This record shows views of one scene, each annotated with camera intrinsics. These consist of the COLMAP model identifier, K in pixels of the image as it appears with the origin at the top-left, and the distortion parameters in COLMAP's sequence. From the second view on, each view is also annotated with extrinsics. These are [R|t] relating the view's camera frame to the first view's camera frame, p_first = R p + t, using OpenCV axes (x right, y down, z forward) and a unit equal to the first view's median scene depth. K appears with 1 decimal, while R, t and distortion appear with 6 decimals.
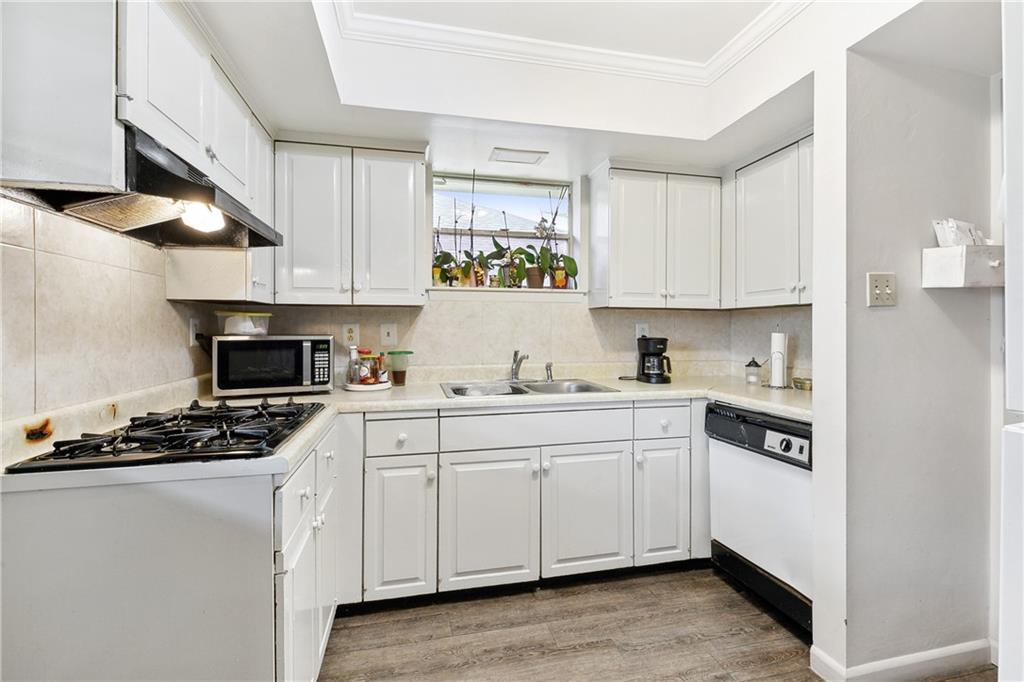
lens RADIAL K [[460.3, 0, 516.3], [0, 460.3, 329.9], [0, 0, 1]] dist [-0.002343, -0.000157]
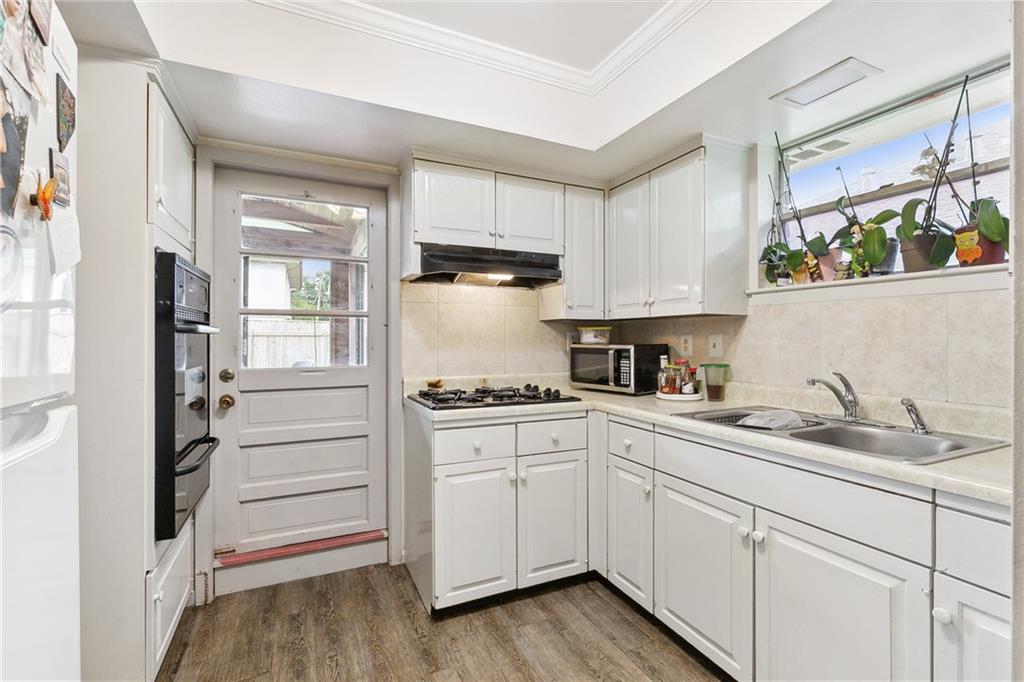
lens RADIAL K [[460.3, 0, 516.7], [0, 460.3, 340.9], [0, 0, 1]] dist [-0.002343, -0.000157]
pose [[0.214822, 0.006571, -0.976631, 0.561087], [-0.005977, 0.999967, 0.005413, -0.002394], [0.976635, 0.004674, 0.214854, 0.412824]]
